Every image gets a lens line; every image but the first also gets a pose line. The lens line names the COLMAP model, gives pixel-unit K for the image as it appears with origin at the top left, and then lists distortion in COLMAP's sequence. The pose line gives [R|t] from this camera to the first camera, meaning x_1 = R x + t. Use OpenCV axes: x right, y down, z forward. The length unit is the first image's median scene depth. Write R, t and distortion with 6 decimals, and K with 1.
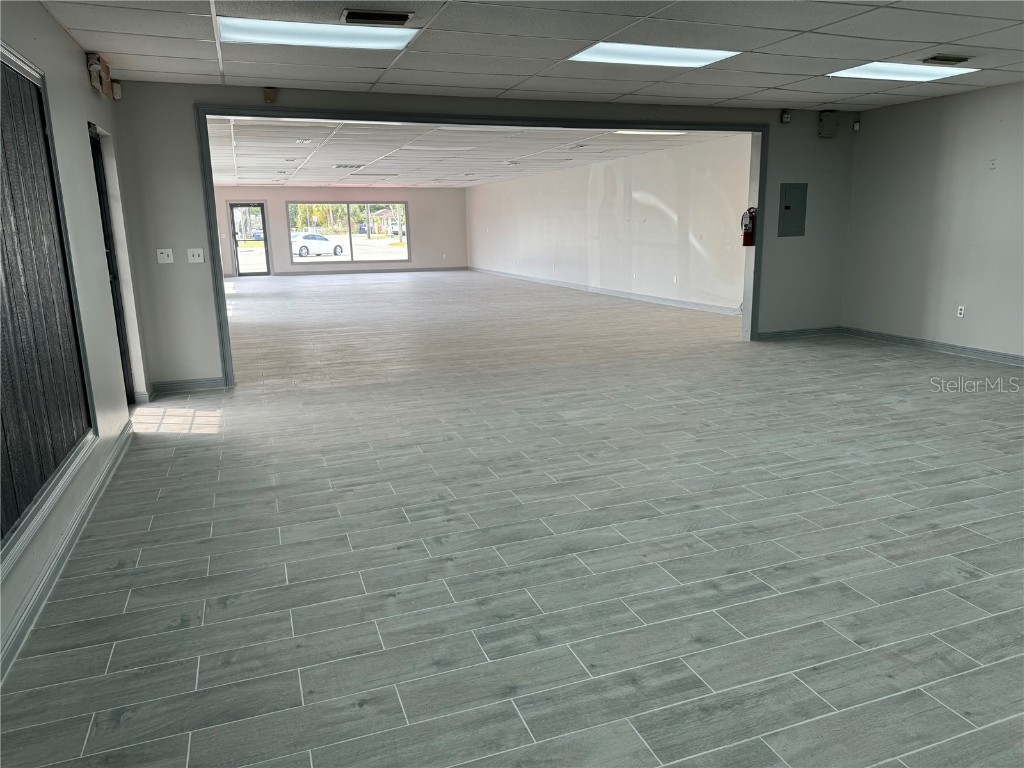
lens RADIAL K [[711.3, 0, 512.0], [0, 711.3, 384.0], [0, 0, 1]] dist [0.079677, -0.147521]
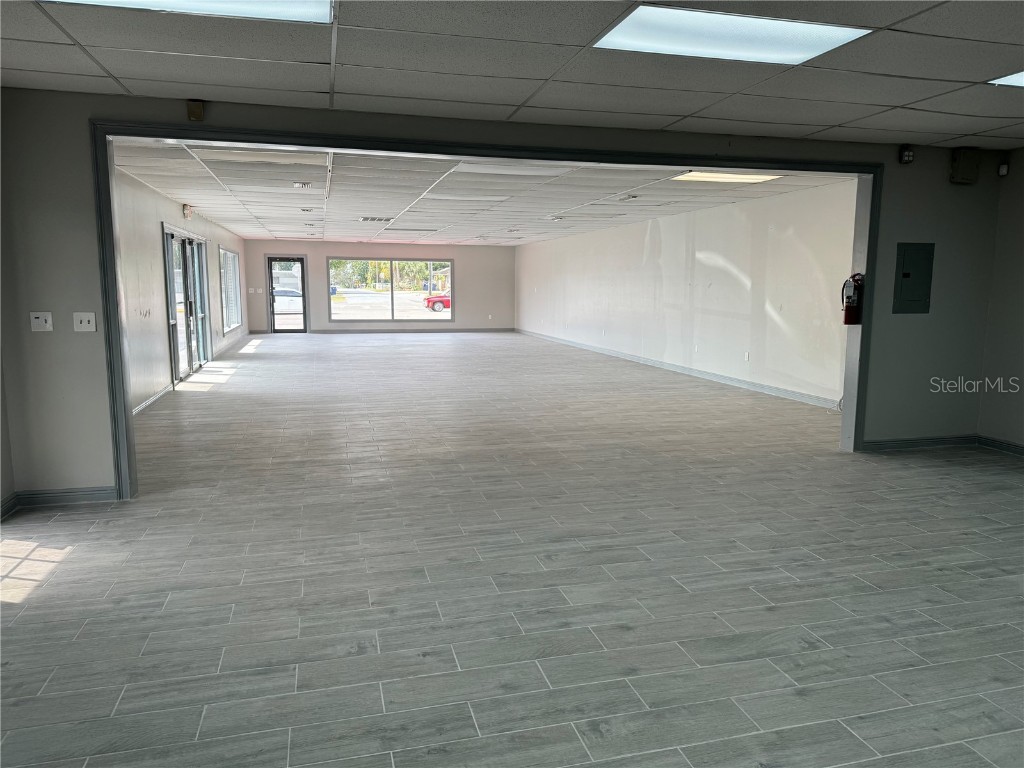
lens RADIAL K [[706.5, 0, 503.8], [0, 706.5, 385.1], [0, 0, 1]] dist [0.045512, -0.084986]
pose [[0.994552, 0.036915, -0.097488, 0.071339], [-0.044308, 0.996214, -0.074794, -0.091734], [0.094358, 0.078706, 0.992422, 0.376474]]
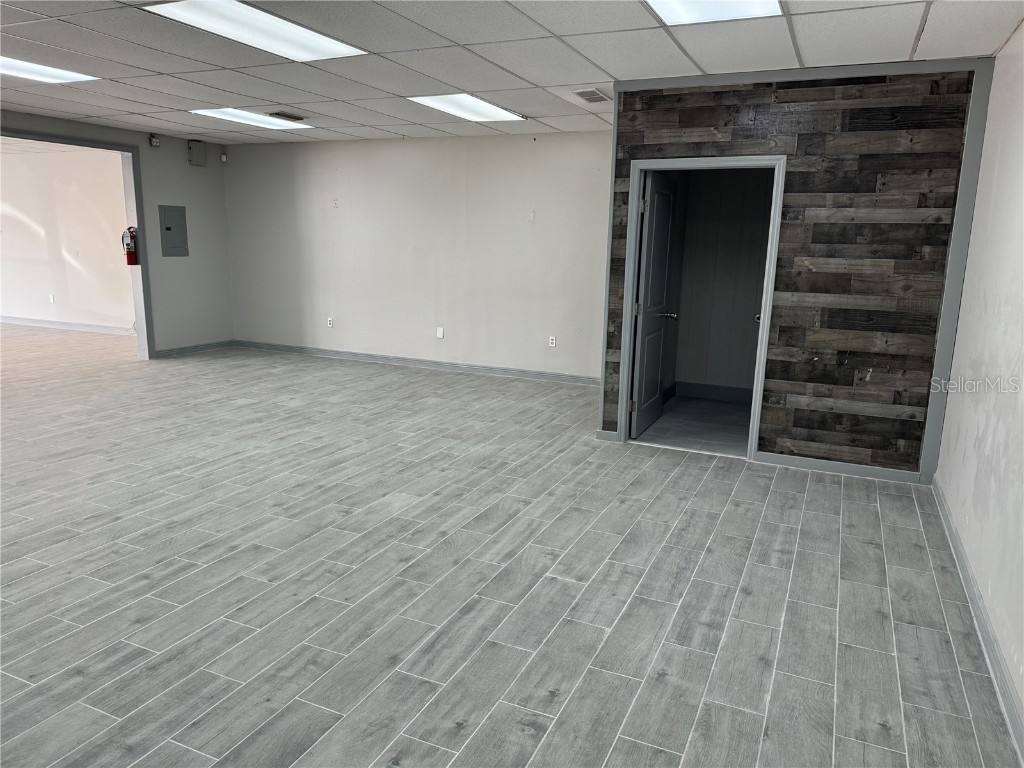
lens RADIAL K [[726.7, 0, 512.0], [0, 726.7, 384.0], [0, 0, 1]] dist [0.033376, -0.036061]
pose [[0.706070, -0.107714, 0.699902, -0.043169], [0.124424, 0.991858, 0.027126, 0.013996], [-0.697125, 0.067932, 0.713724, -0.123487]]
